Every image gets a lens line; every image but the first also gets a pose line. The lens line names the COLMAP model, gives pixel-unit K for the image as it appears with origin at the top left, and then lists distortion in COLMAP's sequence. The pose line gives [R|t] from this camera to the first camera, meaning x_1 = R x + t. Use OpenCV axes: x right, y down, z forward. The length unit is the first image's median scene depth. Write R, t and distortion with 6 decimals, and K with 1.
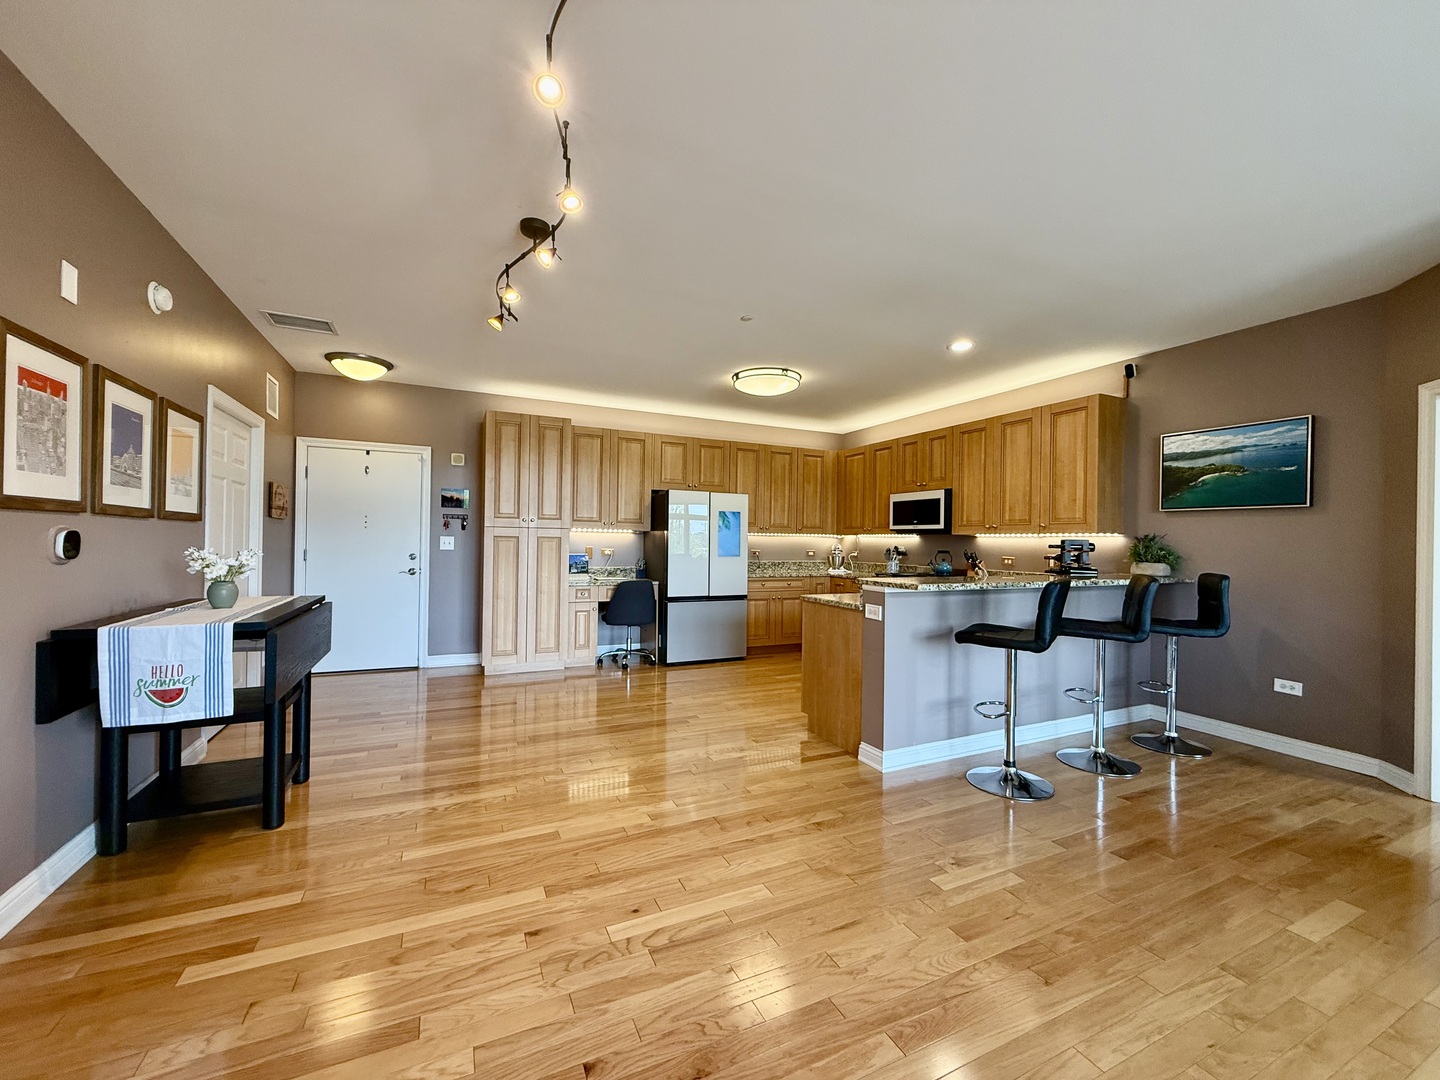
lens RADIAL K [[574.6, 0, 717.2], [0, 574.6, 540.6], [0, 0, 1]] dist [0.000462, 0.000235]
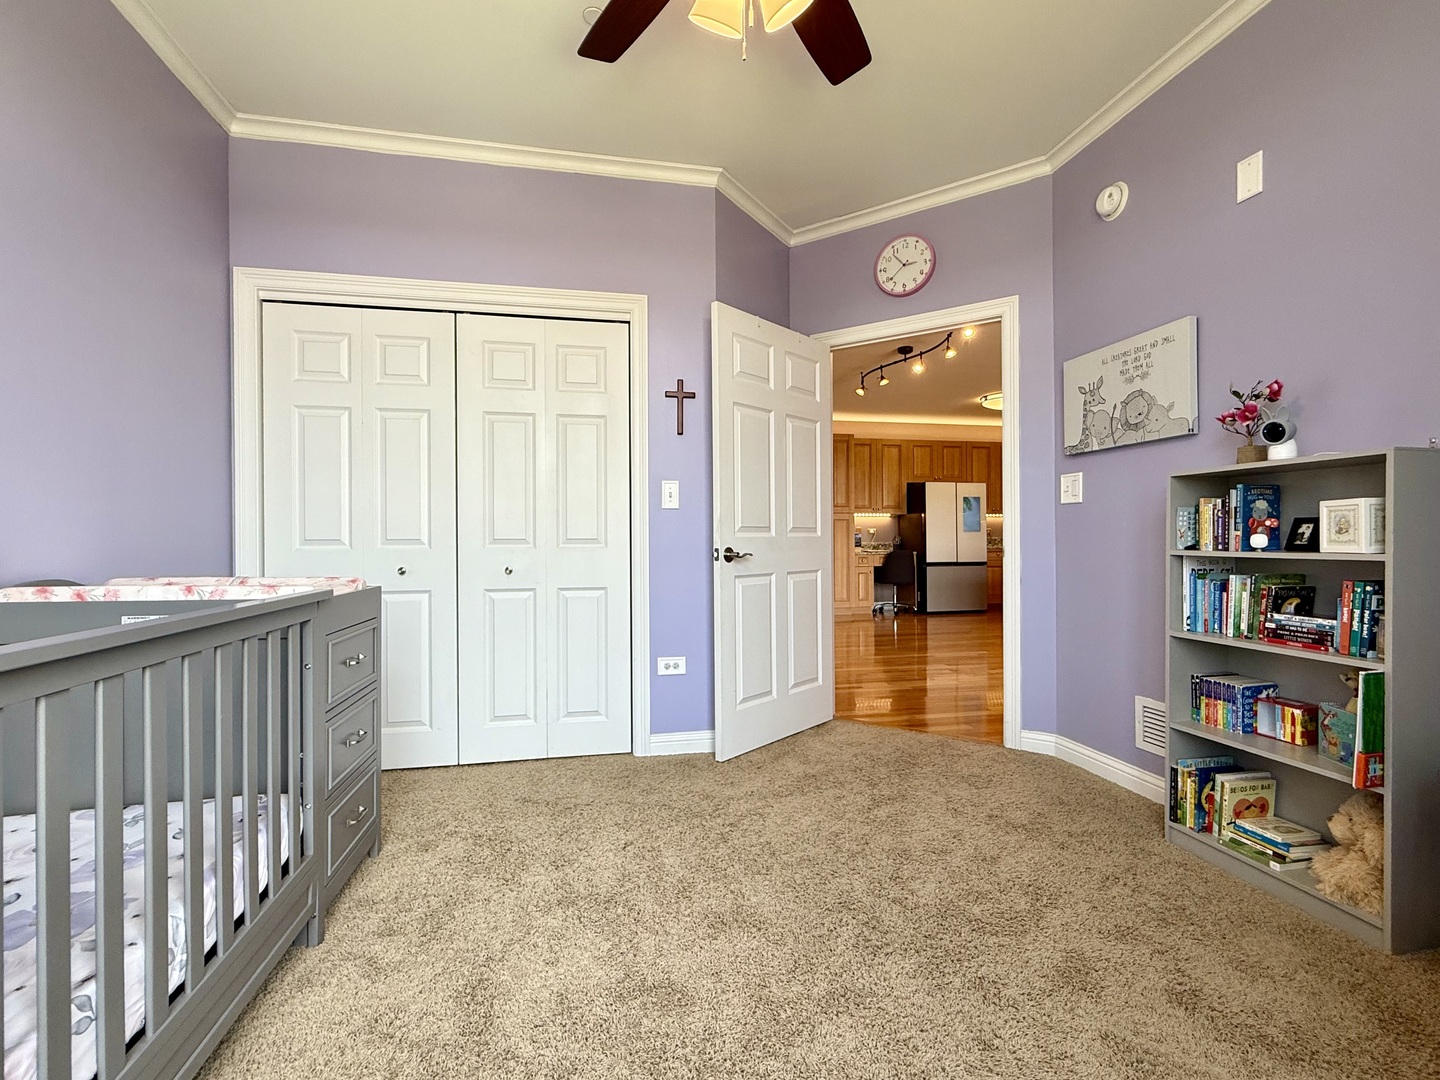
lens RADIAL K [[655.5, 0, 717.5], [0, 655.5, 541.0], [0, 0, 1]] dist [0.002162, -0.000118]
pose [[0.971188, -0.022916, -0.237212, -0.195469], [0.022372, 0.999737, -0.004985, 0.045063], [0.237264, -0.000465, 0.971445, -0.595074]]
